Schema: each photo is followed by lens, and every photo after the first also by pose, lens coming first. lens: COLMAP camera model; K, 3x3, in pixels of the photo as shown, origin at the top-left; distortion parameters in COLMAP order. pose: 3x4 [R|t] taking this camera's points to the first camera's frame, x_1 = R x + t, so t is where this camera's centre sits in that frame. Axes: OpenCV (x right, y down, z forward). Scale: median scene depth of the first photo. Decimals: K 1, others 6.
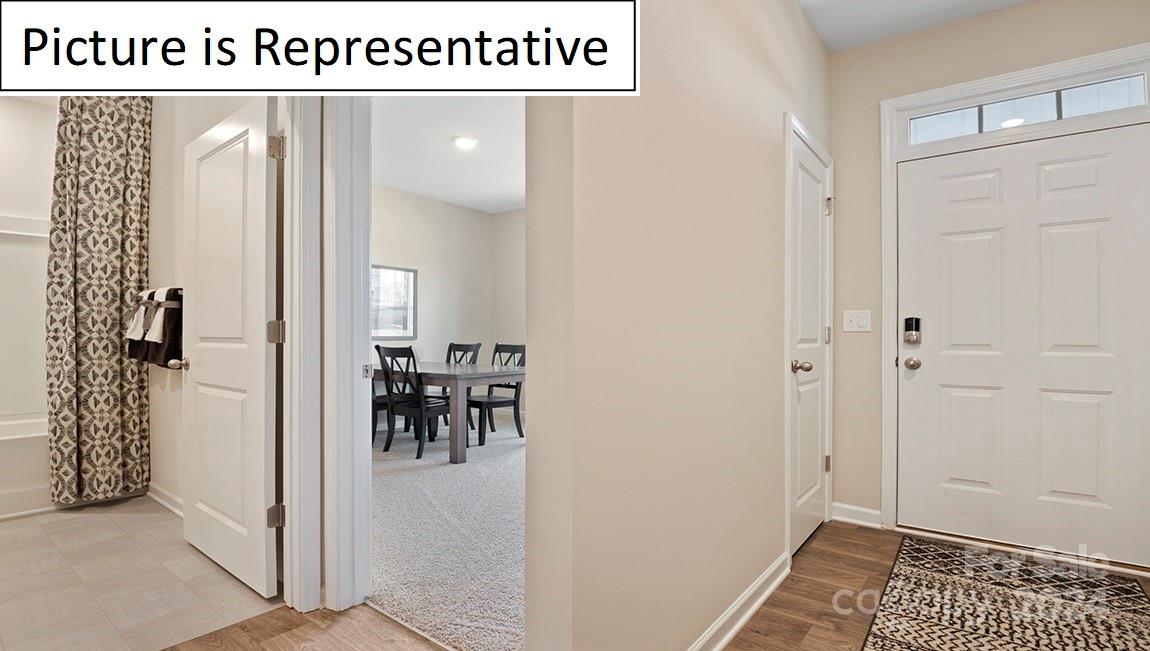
lens RADIAL K [[538.4, 0, 576.1], [0, 538.4, 331.3], [0, 0, 1]] dist [0.000332, 0.000032]
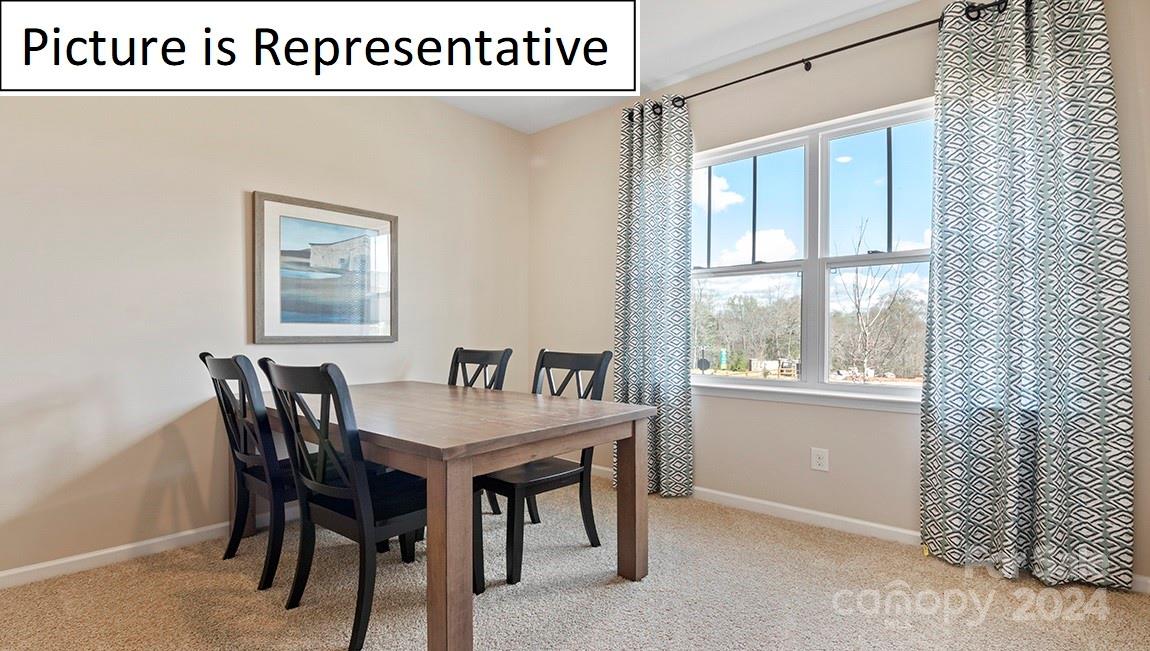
lens RADIAL K [[538.4, 0, 574.5], [0, 538.4, 329.2], [0, 0, 1]] dist [0.000332, 0.000032]
pose [[0.997941, -0.005860, -0.063878, -0.083969], [0.006128, 0.999973, 0.003996, 0.000863], [0.063853, -0.004379, 0.997950, 0.494758]]
